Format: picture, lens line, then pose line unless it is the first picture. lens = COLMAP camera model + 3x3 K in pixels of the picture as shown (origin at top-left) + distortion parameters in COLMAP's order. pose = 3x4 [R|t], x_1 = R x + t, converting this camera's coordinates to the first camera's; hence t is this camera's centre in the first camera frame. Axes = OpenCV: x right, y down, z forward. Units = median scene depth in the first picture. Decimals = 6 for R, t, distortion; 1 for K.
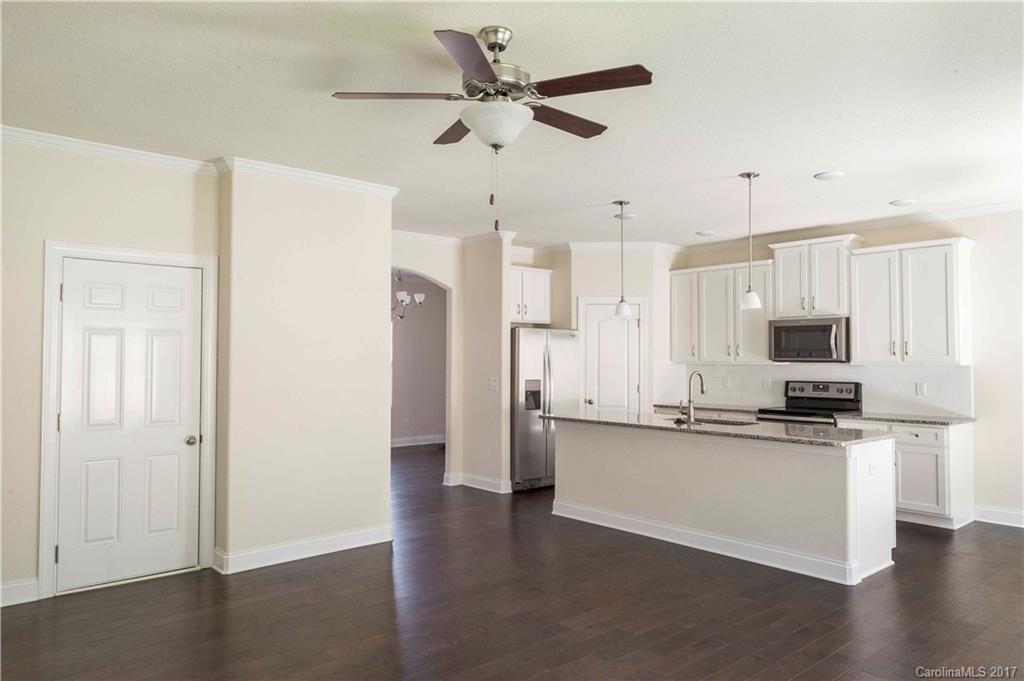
lens RADIAL K [[681.3, 0, 512.0], [0, 681.3, 340.5], [0, 0, 1]] dist [0.001738, -0.000134]
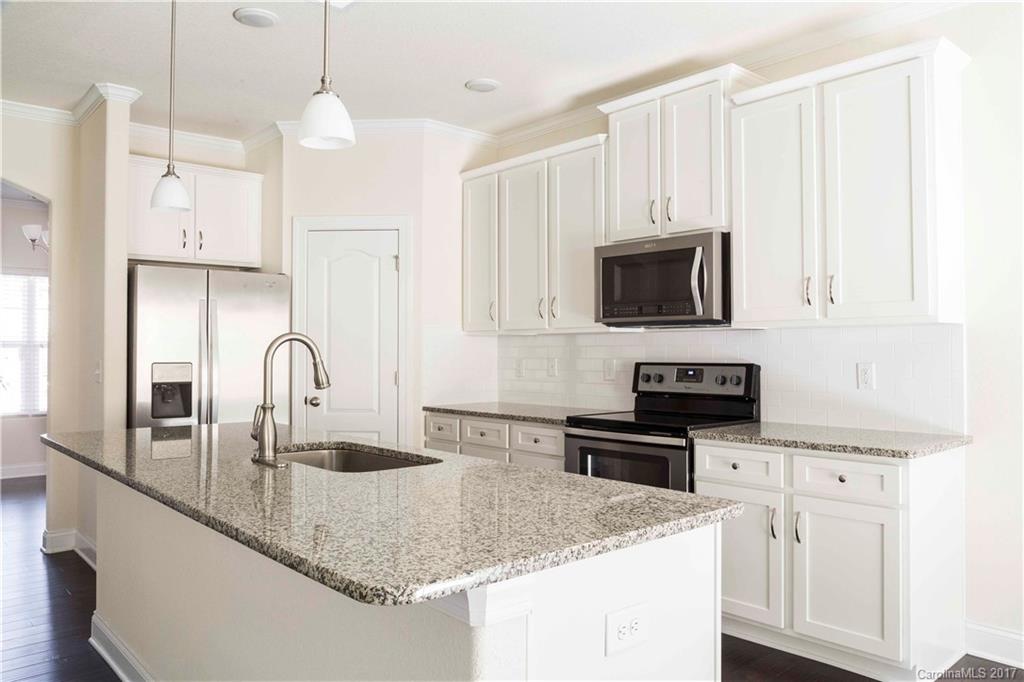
lens RADIAL K [[747.5, 0, 512.0], [0, 747.5, 341.0], [0, 0, 1]] dist [-0.030434, 0.000099]
pose [[0.999734, -0.003158, 0.022860, 0.306761], [0.002782, 0.999860, 0.016470, 0.033855], [-0.022908, -0.016402, 0.999603, 0.435215]]
